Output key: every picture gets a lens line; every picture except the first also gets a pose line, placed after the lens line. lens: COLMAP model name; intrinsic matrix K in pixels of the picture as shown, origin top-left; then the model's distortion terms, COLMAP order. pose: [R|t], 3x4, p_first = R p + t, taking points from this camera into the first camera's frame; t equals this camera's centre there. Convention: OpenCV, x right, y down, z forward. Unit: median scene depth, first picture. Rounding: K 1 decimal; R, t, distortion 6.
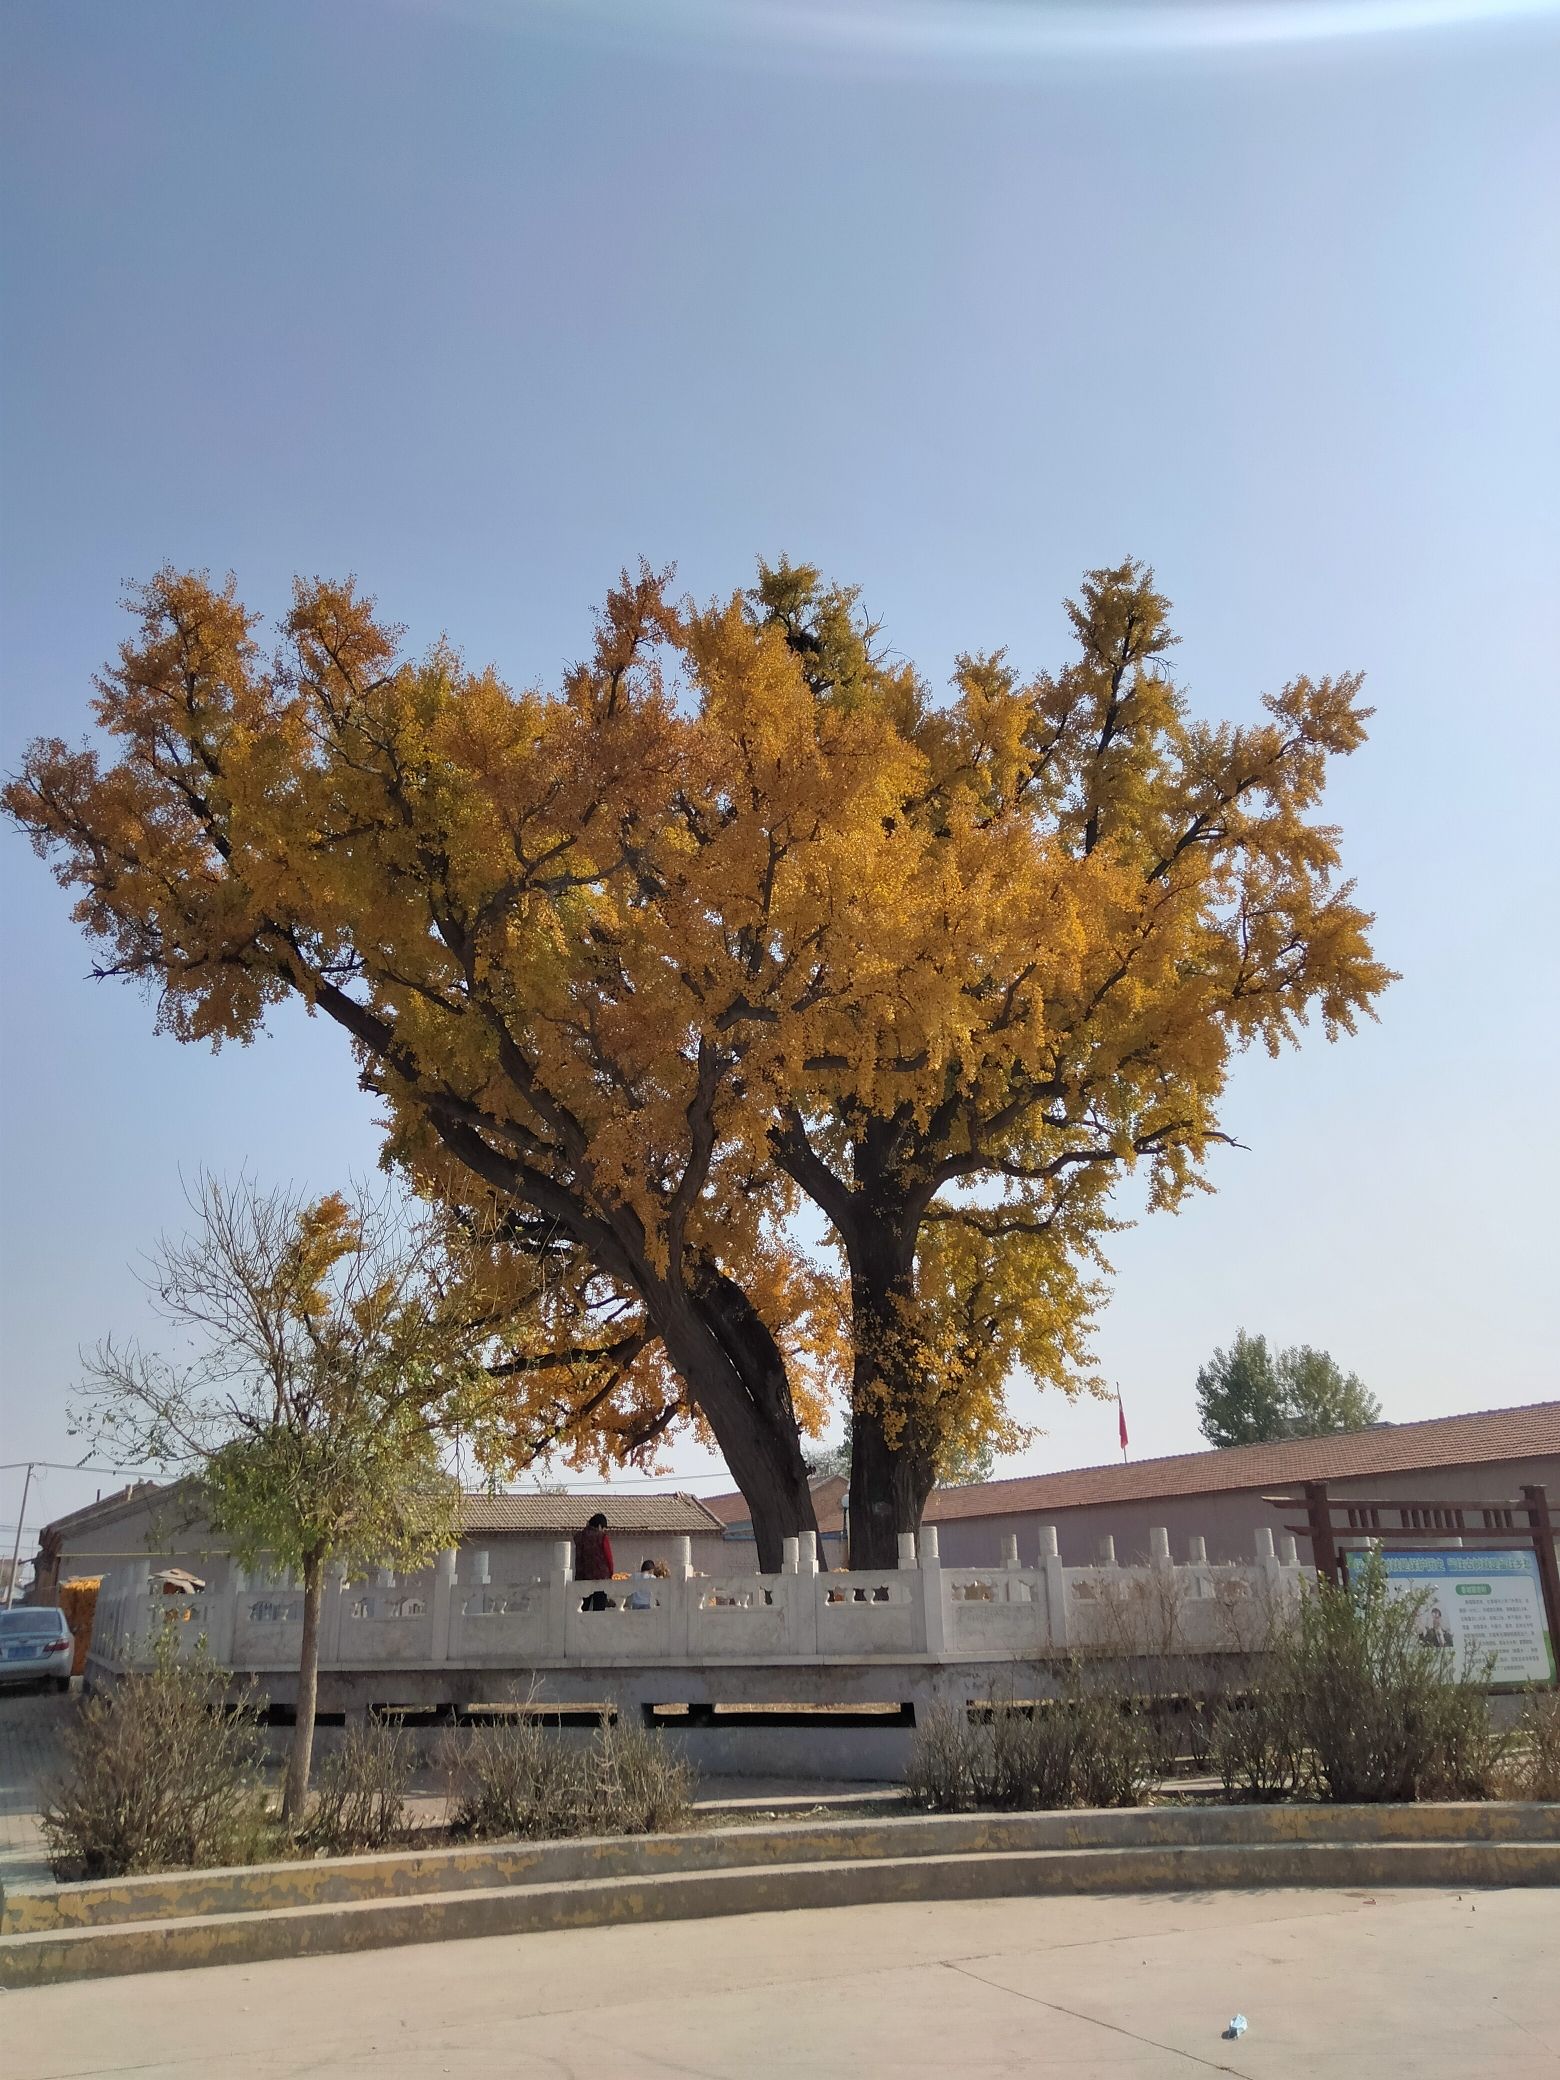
lens RADIAL K [[1481.7, 0, 780.0], [0, 1481.7, 1040.0], [0, 0, 1]] dist [0.011849, 0.006048]
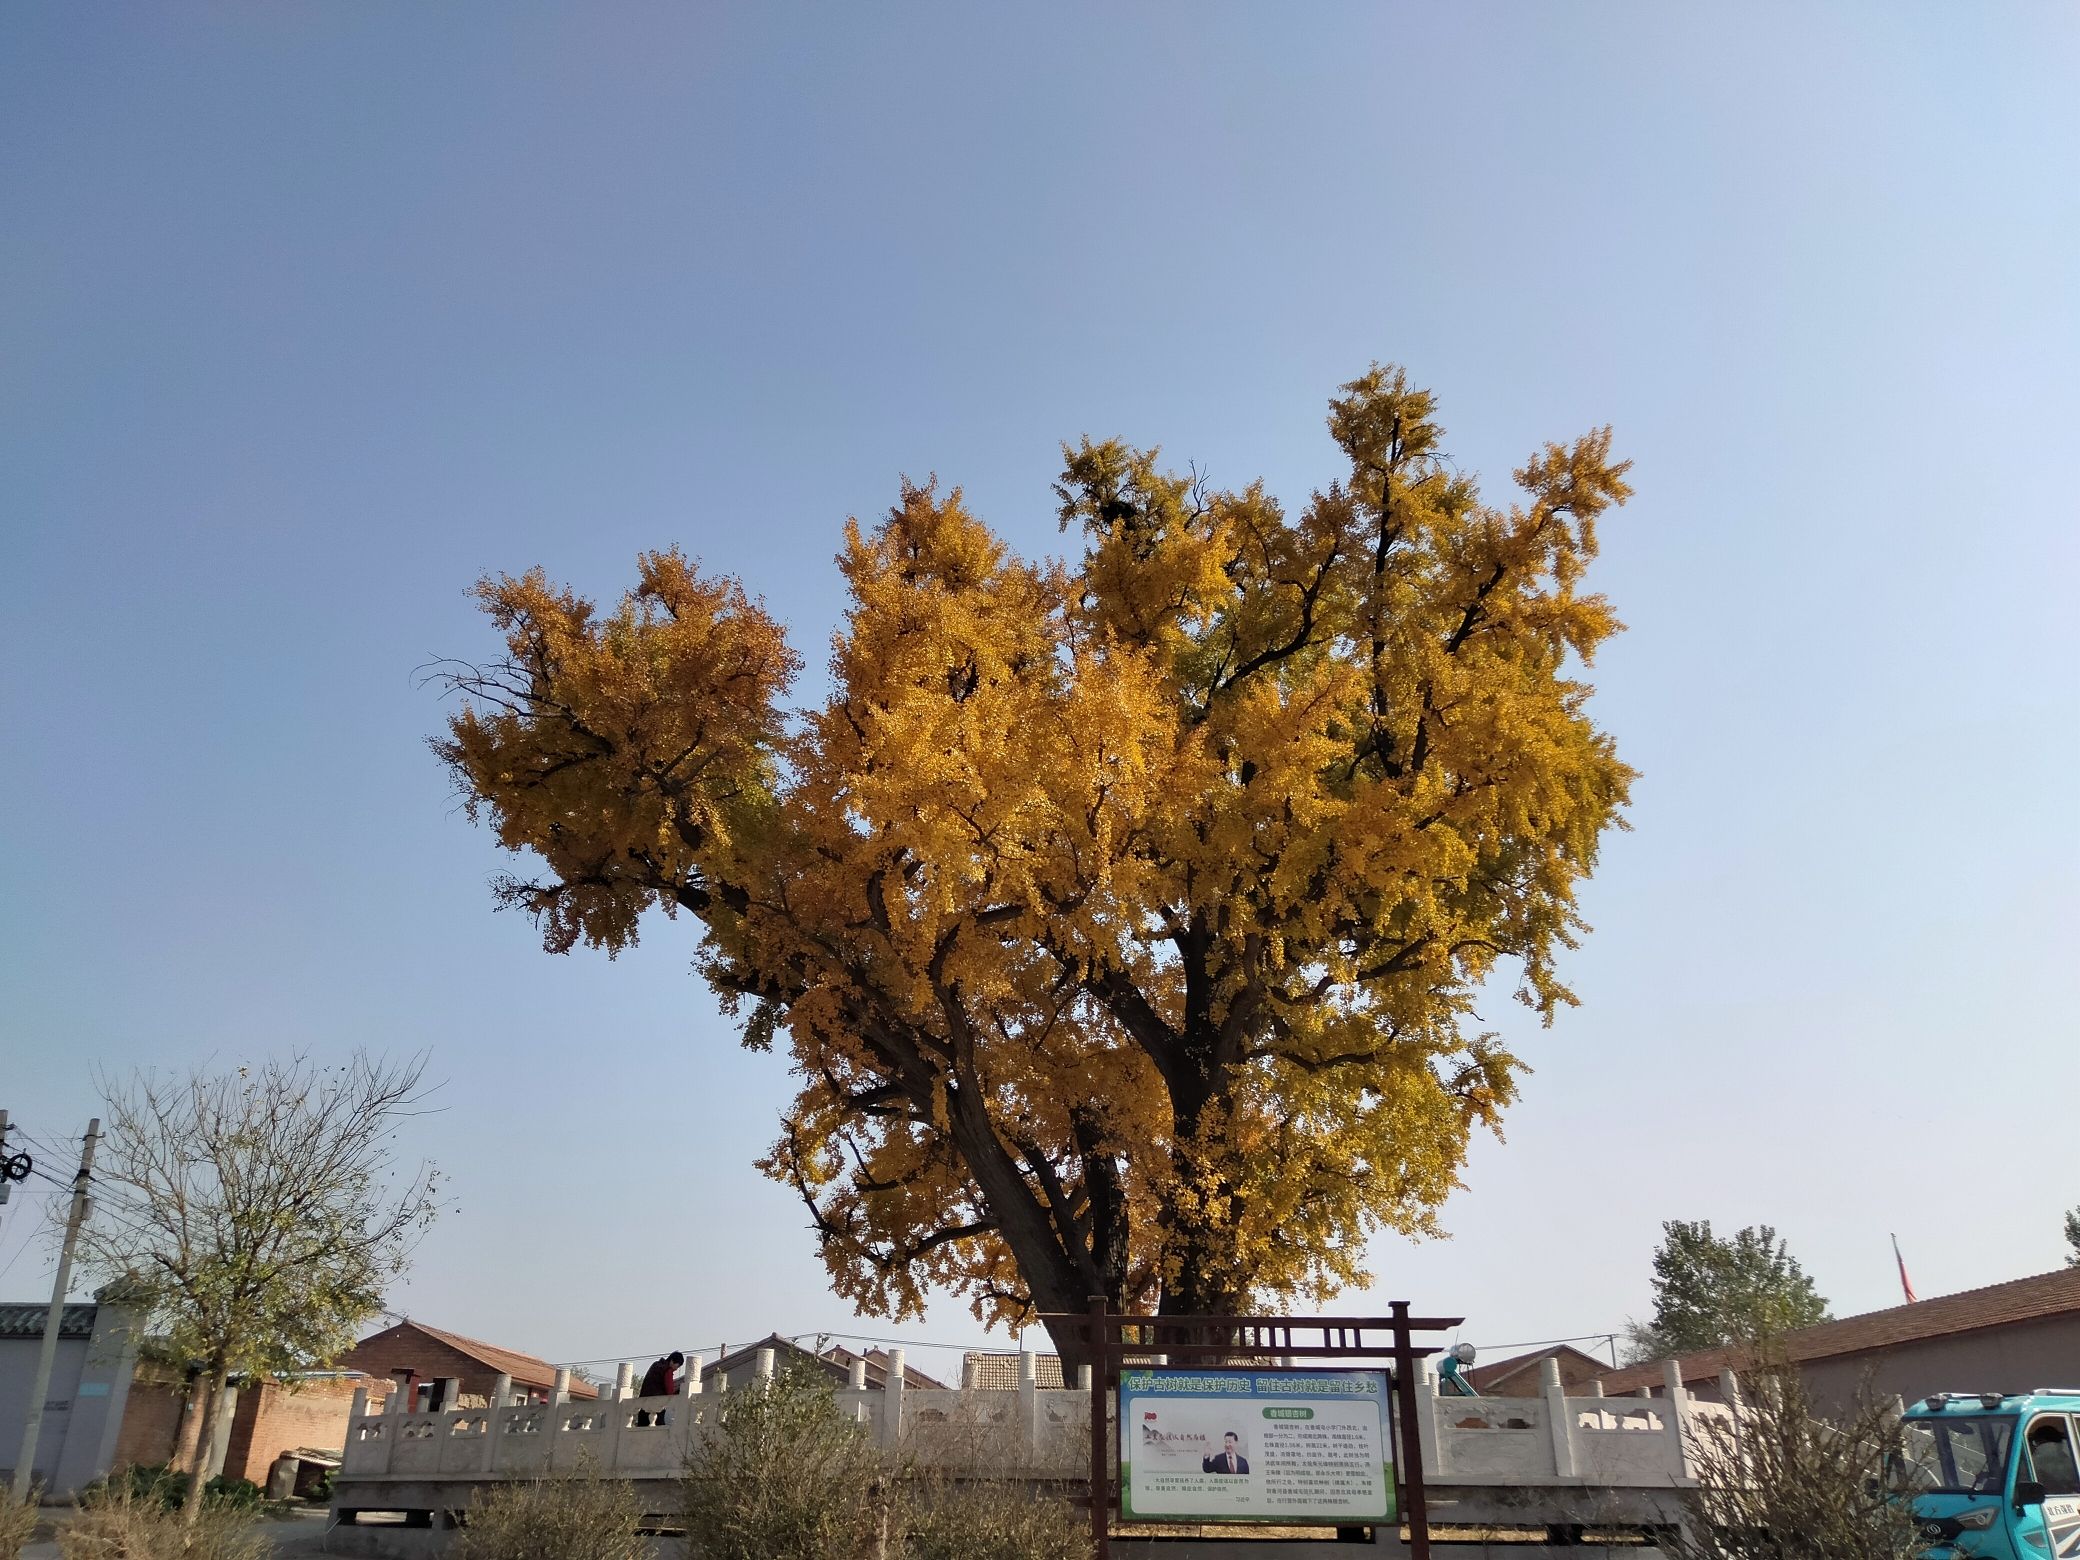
lens RADIAL K [[1479.0, 0, 1040.0], [0, 1479.0, 780.0], [0, 0, 1]] dist [0.041756, -0.005139]
pose [[0.922696, -0.138409, -0.359827, 0.380706], [0.107923, 0.988748, -0.103582, 0.028625], [0.370115, 0.056741, 0.927251, 0.023786]]
